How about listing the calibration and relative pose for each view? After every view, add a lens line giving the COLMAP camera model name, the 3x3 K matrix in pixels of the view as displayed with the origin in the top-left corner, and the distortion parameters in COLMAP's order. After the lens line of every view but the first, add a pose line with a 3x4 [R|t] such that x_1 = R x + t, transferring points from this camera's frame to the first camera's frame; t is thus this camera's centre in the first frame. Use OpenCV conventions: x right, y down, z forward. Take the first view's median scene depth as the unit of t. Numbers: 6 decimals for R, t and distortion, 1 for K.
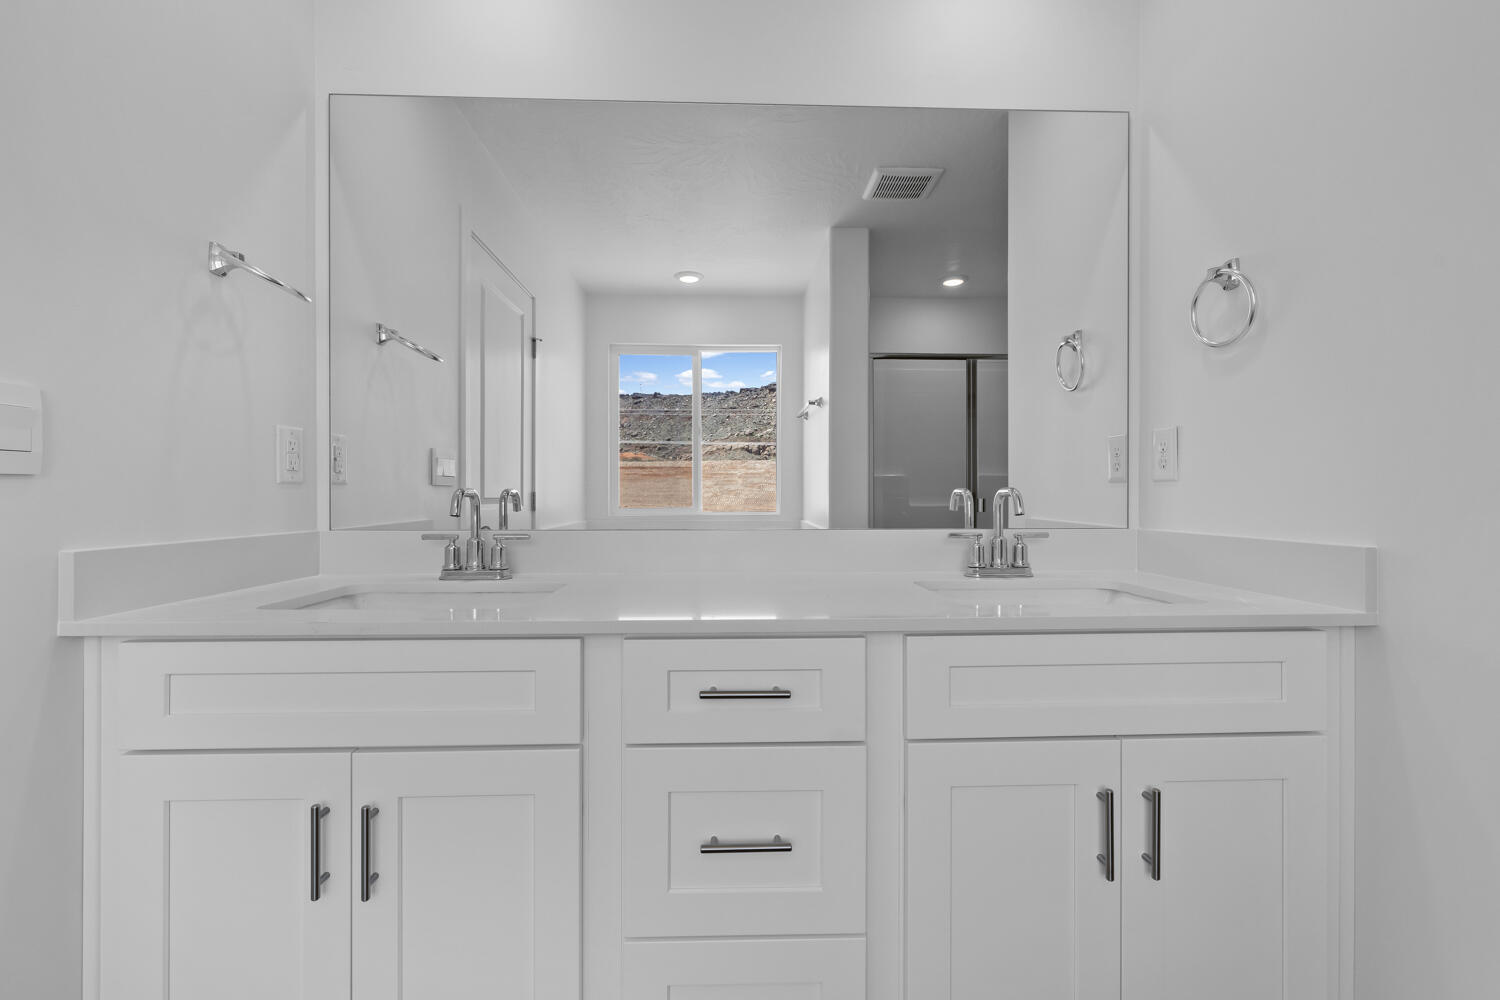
lens RADIAL K [[633.5, 0, 753.5], [0, 633.5, 489.1], [0, 0, 1]] dist [-0.000541, -0.000006]
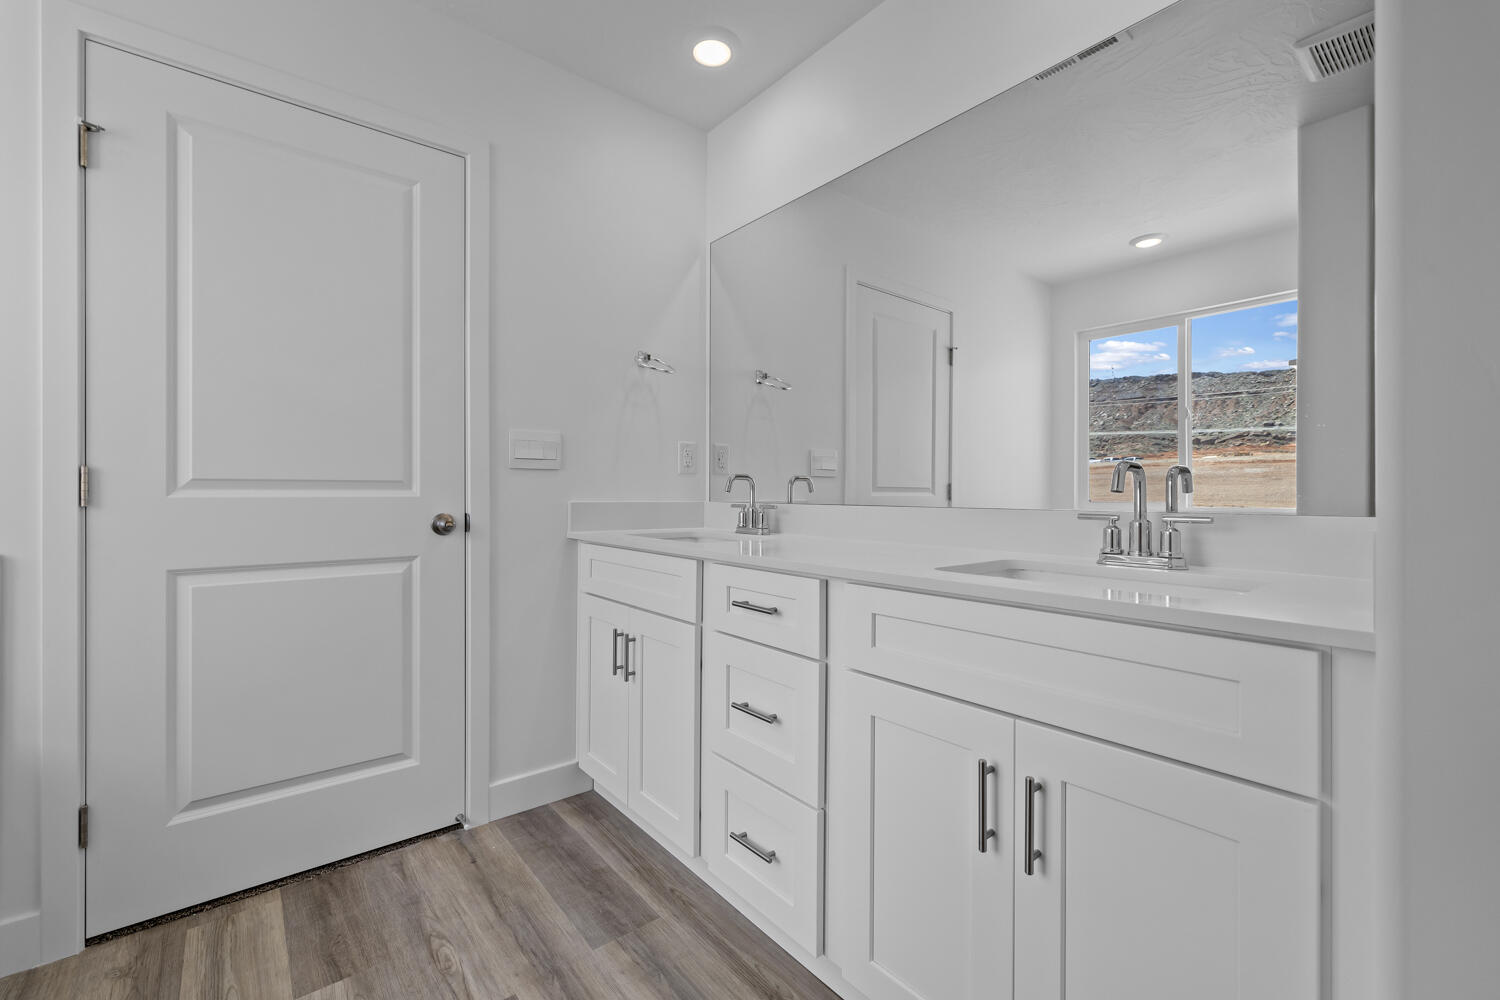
lens RADIAL K [[642.3, 0, 751.5], [0, 642.3, 493.0], [0, 0, 1]] dist [0.000572, 0.000075]
pose [[0.600875, 0.003129, -0.799337, 0.542740], [-0.002039, 0.999995, 0.002381, 0.026478], [0.799341, 0.000199, 0.600878, 0.050592]]
